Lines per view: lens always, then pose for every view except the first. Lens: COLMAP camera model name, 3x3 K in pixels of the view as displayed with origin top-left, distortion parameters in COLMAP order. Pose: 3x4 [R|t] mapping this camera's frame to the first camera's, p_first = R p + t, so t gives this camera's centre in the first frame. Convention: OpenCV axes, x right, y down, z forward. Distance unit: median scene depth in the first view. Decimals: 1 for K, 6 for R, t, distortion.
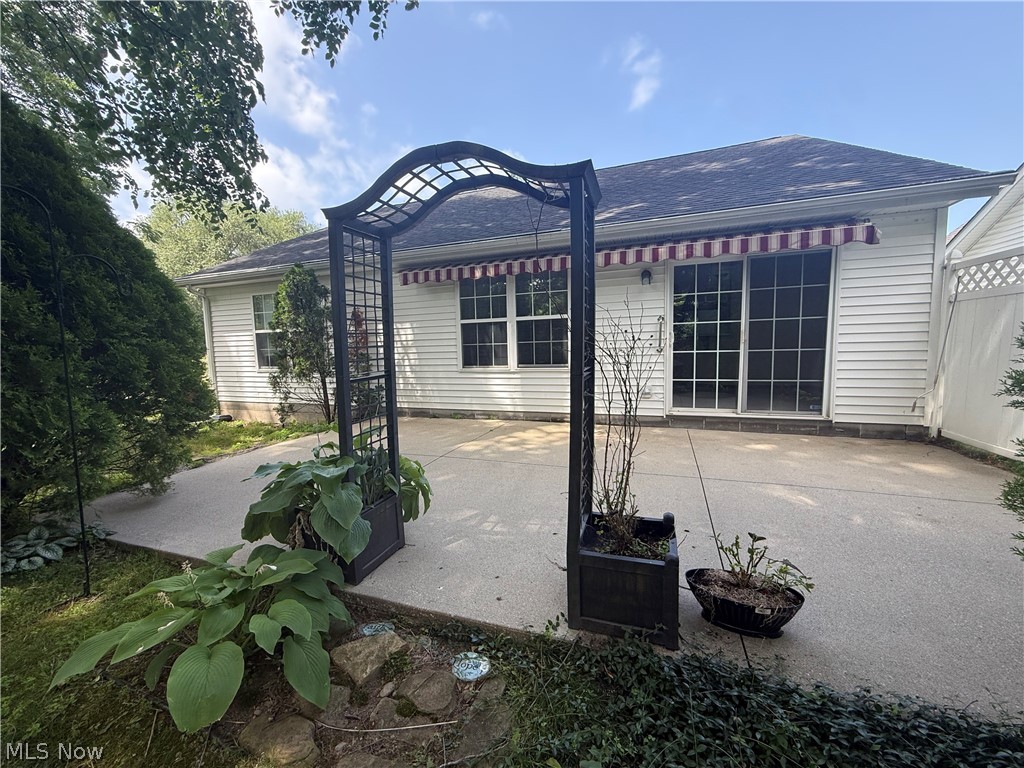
lens RADIAL K [[410.4, 0, 512.3], [0, 410.4, 380.7], [0, 0, 1]] dist [0.001150, -0.000212]
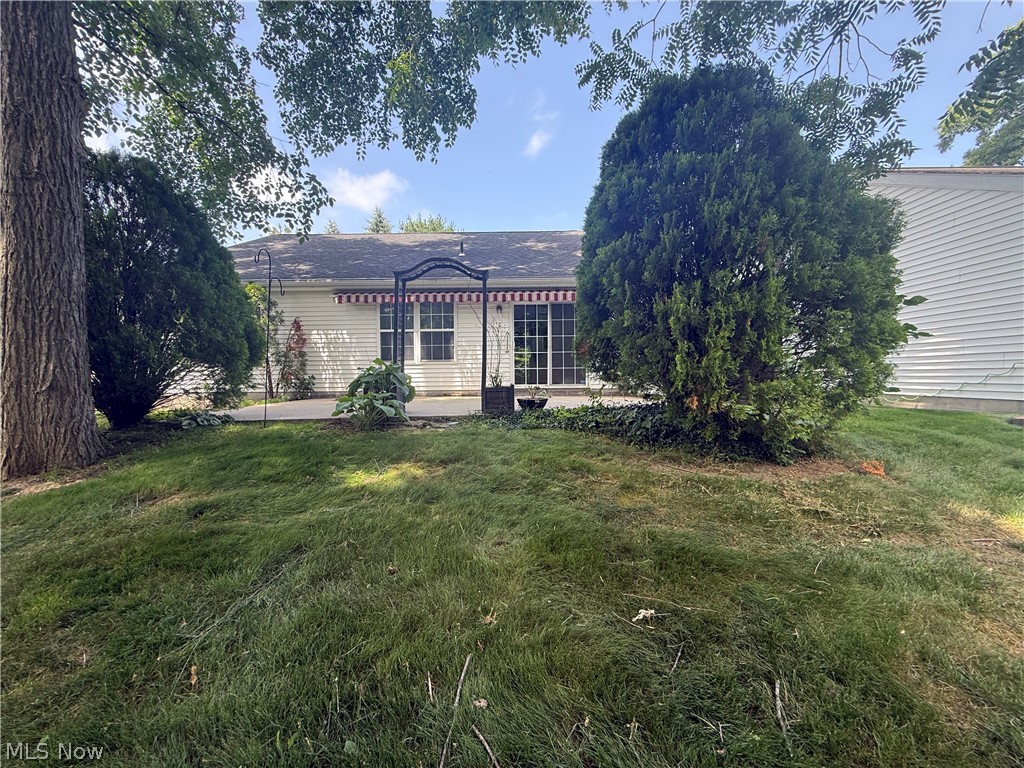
lens RADIAL K [[410.4, 0, 511.6], [0, 410.4, 383.3], [0, 0, 1]] dist [0.001150, -0.000212]
pose [[0.936271, 0.014920, 0.350961, -0.242769], [0.015600, 0.996346, -0.083972, 0.215385], [-0.350932, 0.084095, 0.932617, -0.646147]]
